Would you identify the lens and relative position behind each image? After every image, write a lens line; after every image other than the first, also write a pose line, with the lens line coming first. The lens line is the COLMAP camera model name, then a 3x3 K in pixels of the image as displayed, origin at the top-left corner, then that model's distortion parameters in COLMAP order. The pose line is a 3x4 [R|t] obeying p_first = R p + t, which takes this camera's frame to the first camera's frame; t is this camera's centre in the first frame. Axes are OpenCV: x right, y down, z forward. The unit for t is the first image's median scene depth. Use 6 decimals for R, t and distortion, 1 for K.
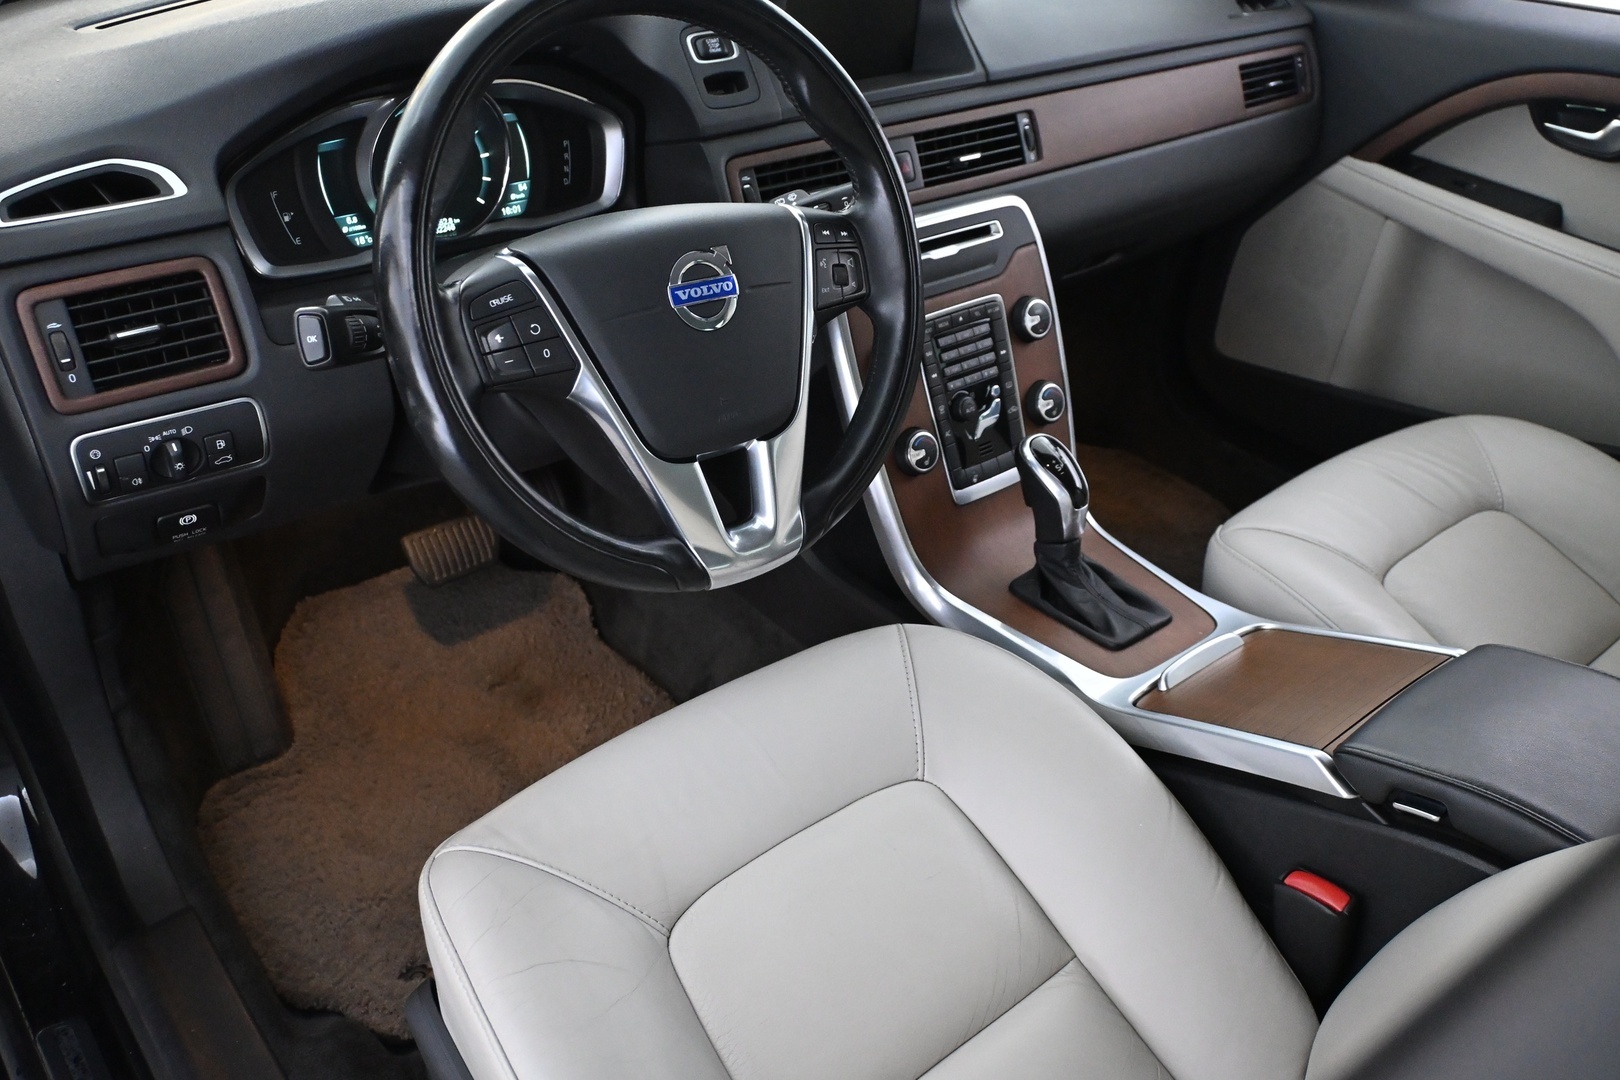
lens RADIAL K [[1379.0, 0, 810.0], [0, 1379.0, 540.0], [0, 0, 1]] dist [-0.003649, 0.001315]
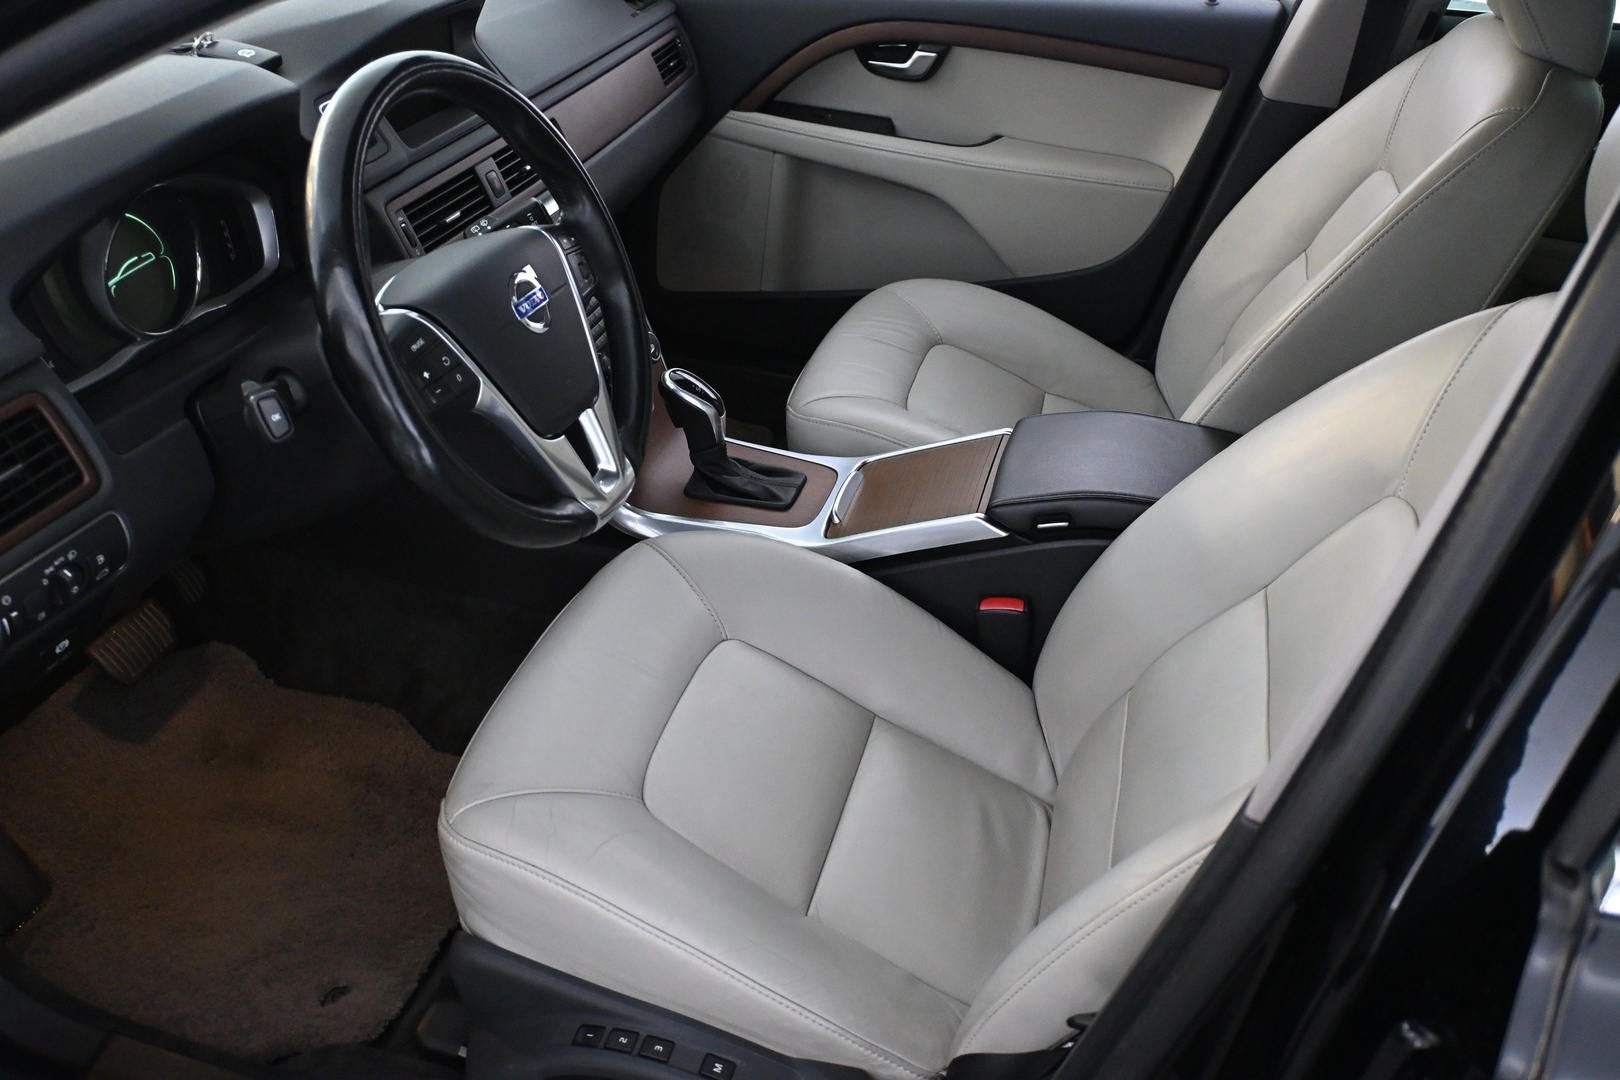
lens RADIAL K [[1379.0, 0, 810.0], [0, 1379.0, 540.0], [0, 0, 1]] dist [-0.003649, 0.001315]
pose [[0.819030, -0.318909, 0.476956, -0.400002], [0.309703, 0.945520, 0.100384, -0.017467], [-0.482984, 0.065497, 0.873176, -0.154245]]
